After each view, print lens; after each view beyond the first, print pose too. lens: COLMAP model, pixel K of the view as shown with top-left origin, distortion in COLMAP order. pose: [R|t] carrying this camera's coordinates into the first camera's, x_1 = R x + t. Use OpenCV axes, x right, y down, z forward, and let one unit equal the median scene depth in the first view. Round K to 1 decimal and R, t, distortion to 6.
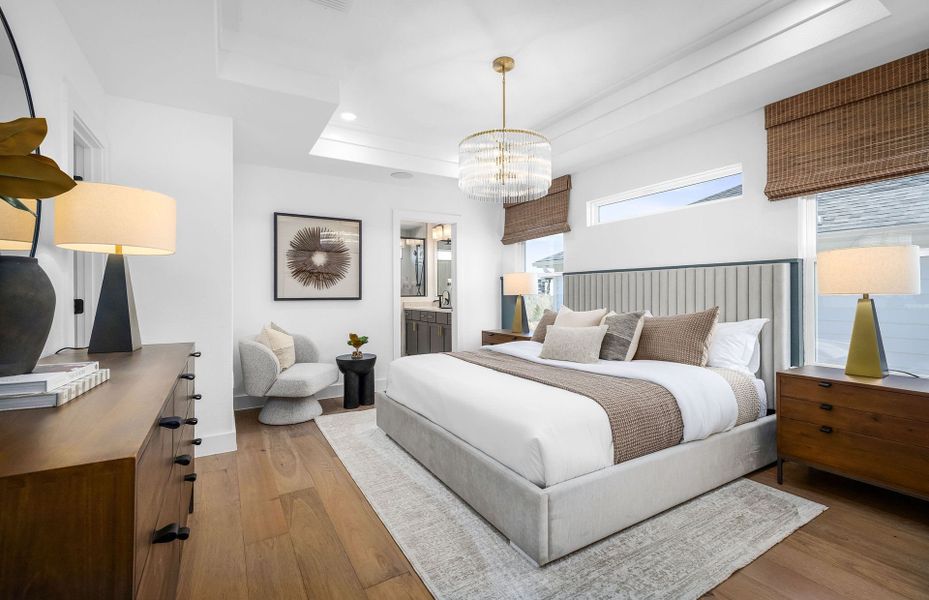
lens RADIAL K [[406.3, 0, 461.1], [0, 406.3, 288.6], [0, 0, 1]] dist [-0.000211, 0.000666]
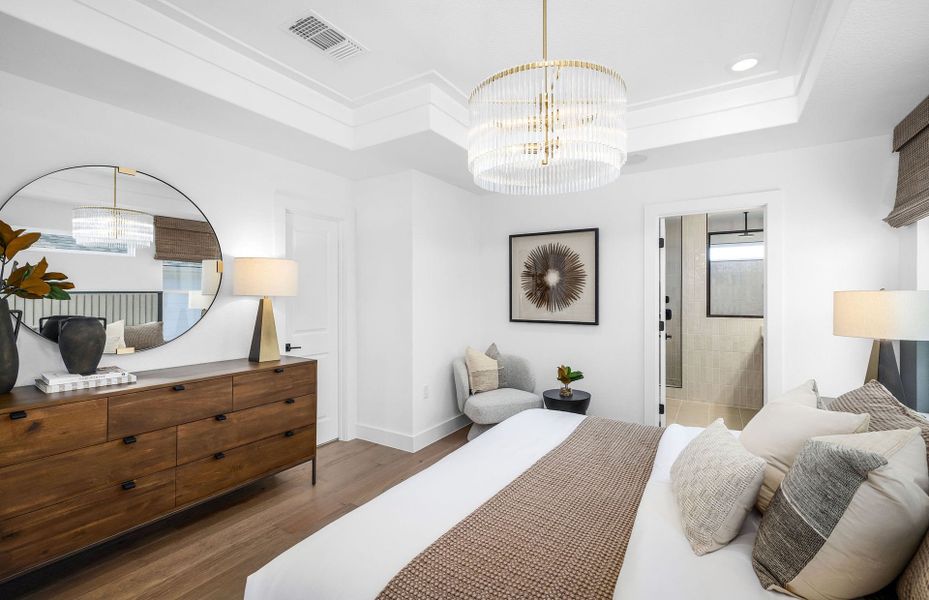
lens RADIAL K [[406.3, 0, 461.1], [0, 406.3, 288.6], [0, 0, 1]] dist [-0.000211, 0.000666]
pose [[0.454775, -0.011824, -0.890528, 0.386312], [0.006898, 0.999929, -0.009754, -0.043462], [0.890580, -0.001707, 0.454824, 0.410173]]
